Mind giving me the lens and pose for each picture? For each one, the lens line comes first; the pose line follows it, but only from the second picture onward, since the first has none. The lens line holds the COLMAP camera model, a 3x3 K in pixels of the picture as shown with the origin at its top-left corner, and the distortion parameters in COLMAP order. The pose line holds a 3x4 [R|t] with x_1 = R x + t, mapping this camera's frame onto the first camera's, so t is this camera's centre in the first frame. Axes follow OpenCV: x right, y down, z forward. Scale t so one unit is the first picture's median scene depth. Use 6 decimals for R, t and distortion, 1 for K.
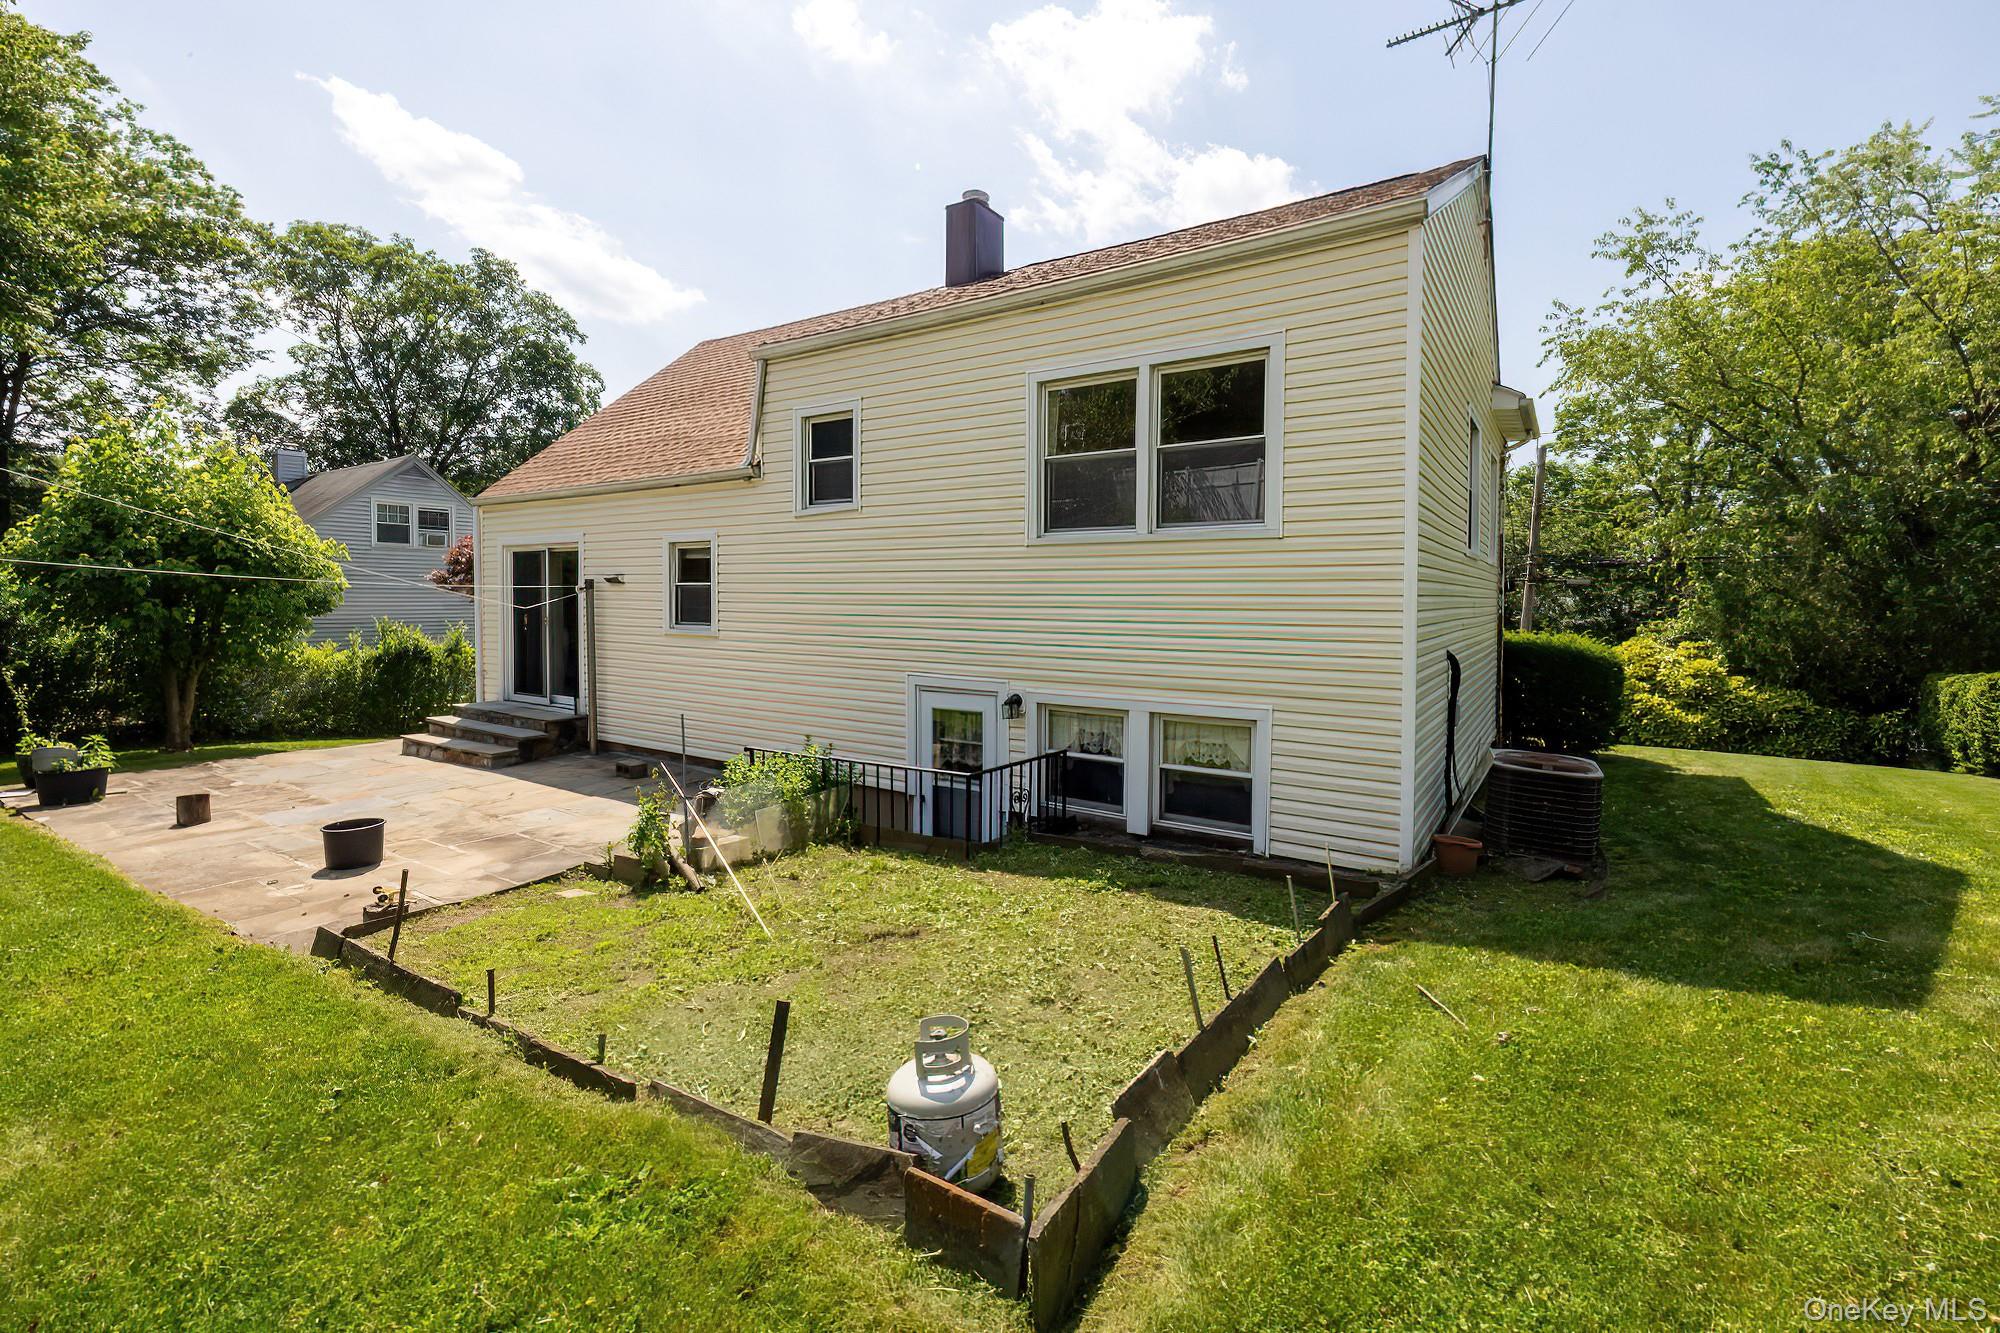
lens RADIAL K [[853.0, 0, 996.9], [0, 853.0, 597.5], [0, 0, 1]] dist [-0.000116, -0.000090]
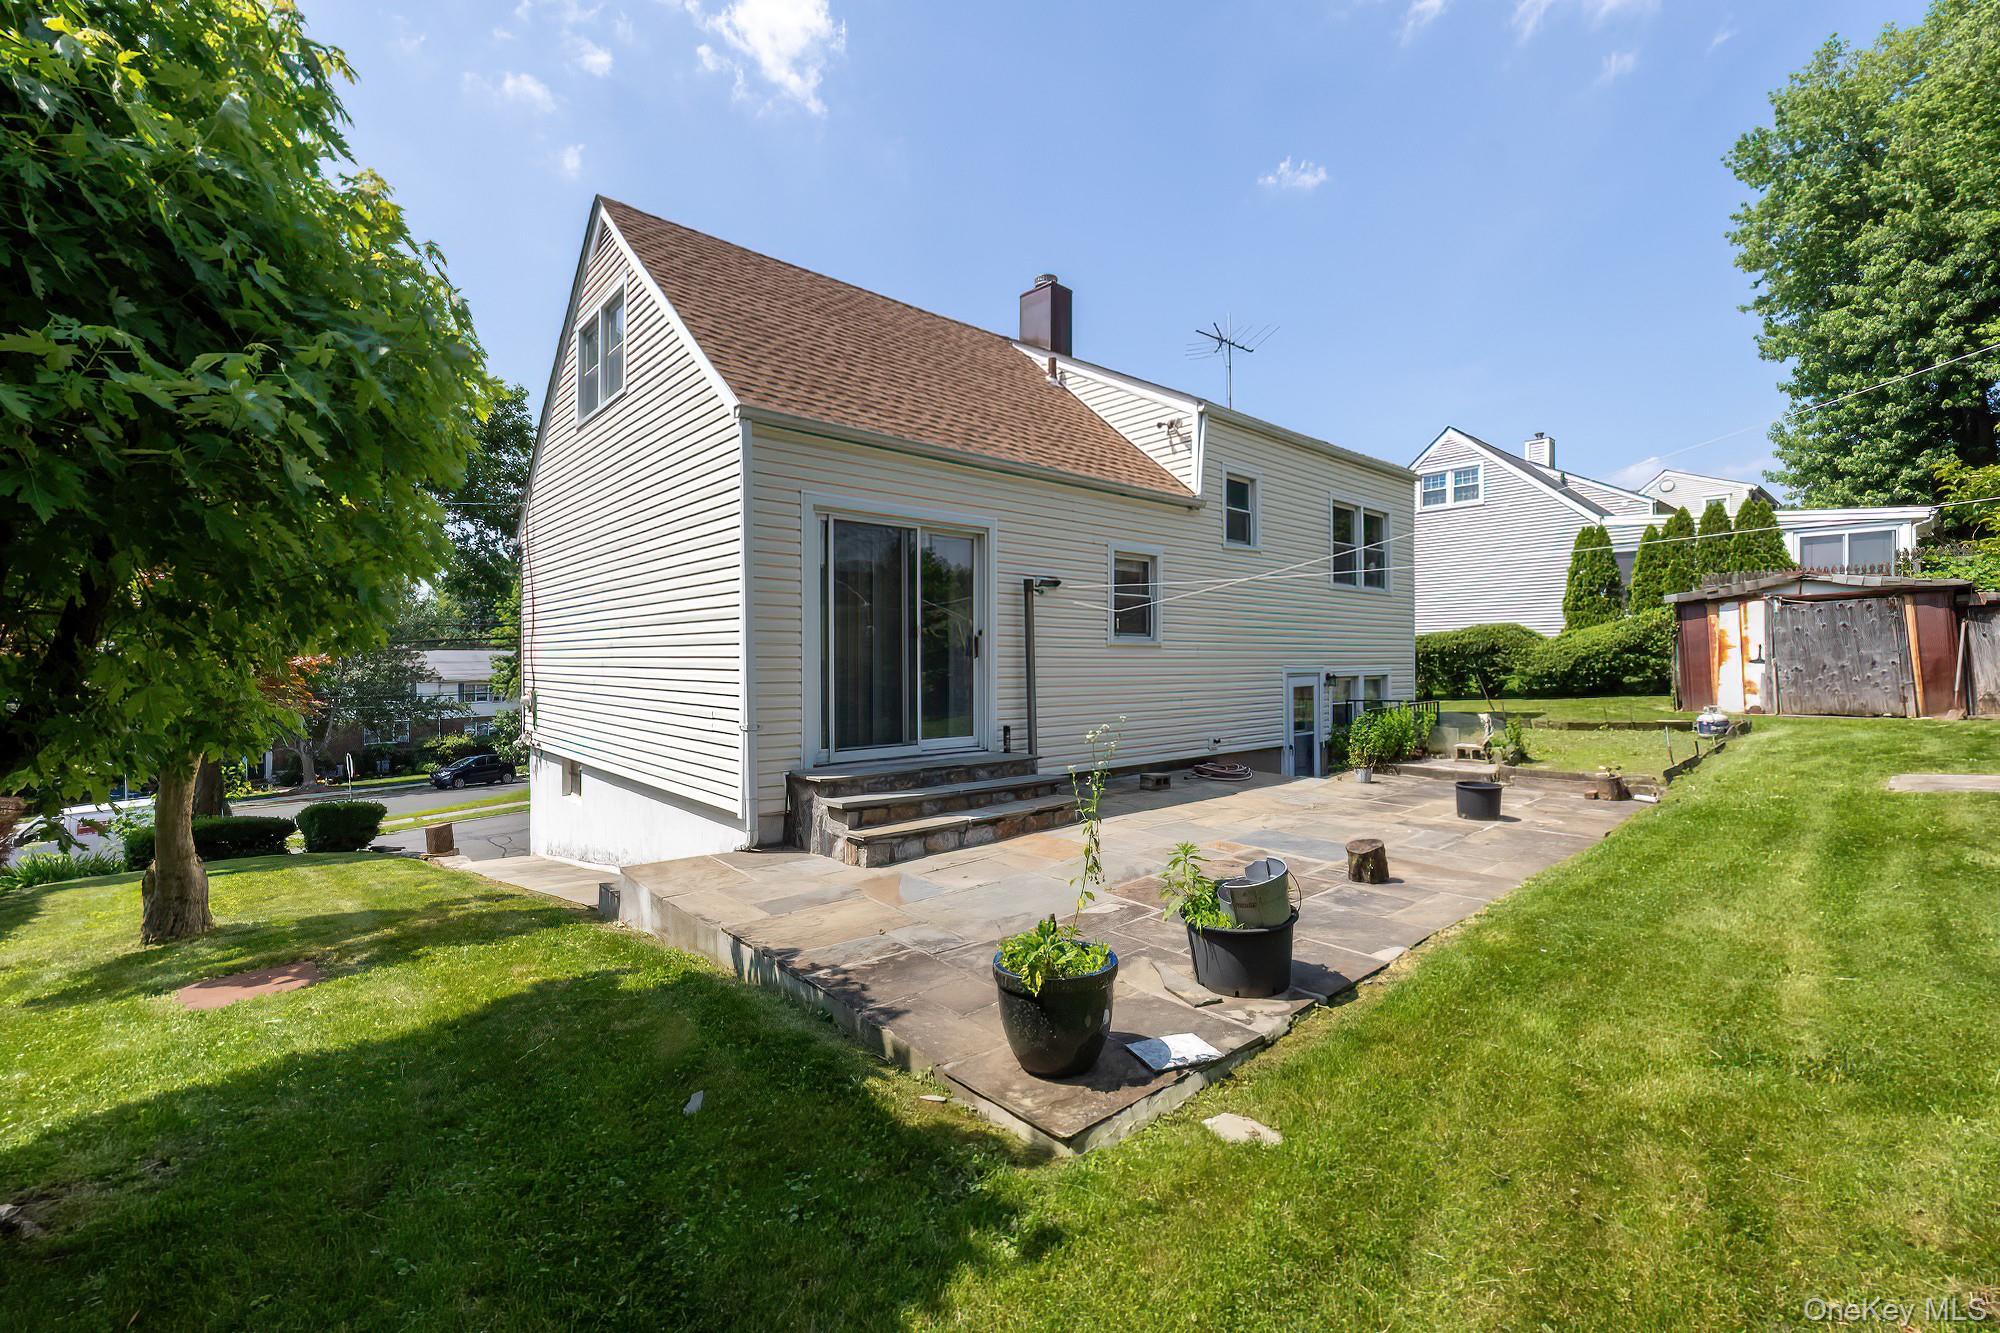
lens RADIAL K [[846.5, 0, 1023.2], [0, 846.5, 659.3], [0, 0, 1]] dist [0.001259, -0.000255]
pose [[0.248911, -0.002987, 0.968522, -1.570475], [0.009427, 0.999955, 0.000662, 0.067297], [-0.968480, 0.008965, 0.248928, 1.013151]]
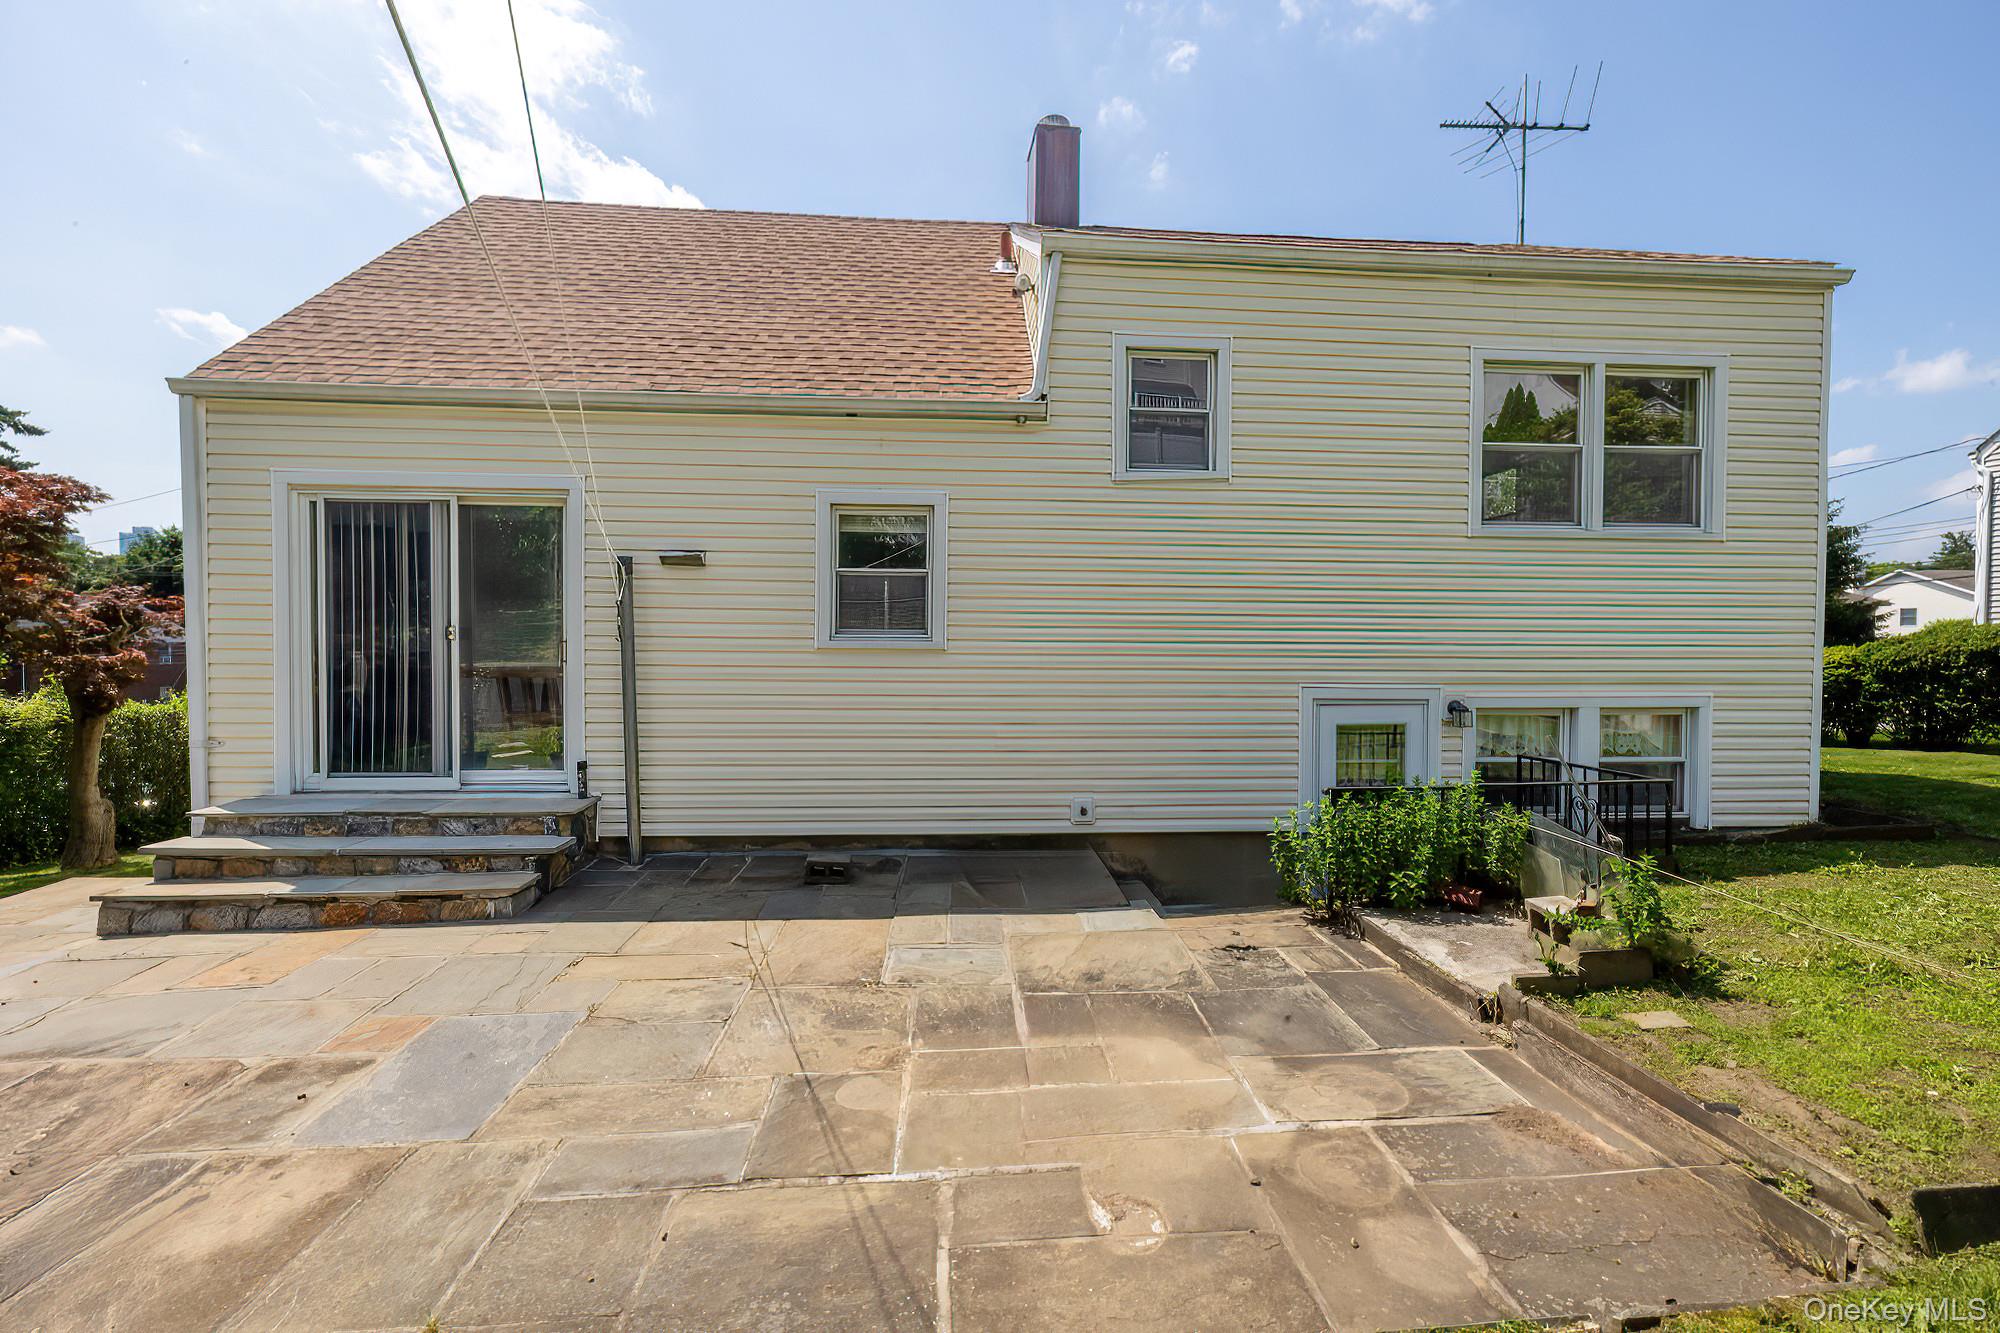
lens RADIAL K [[846.5, 0, 1023.2], [0, 846.5, 659.3], [0, 0, 1]] dist [0.001259, -0.000255]
pose [[0.792287, -0.012517, 0.610020, -0.766198], [-0.000622, 0.999772, 0.021323, 0.043704], [-0.610148, -0.017273, 0.792099, 0.490526]]
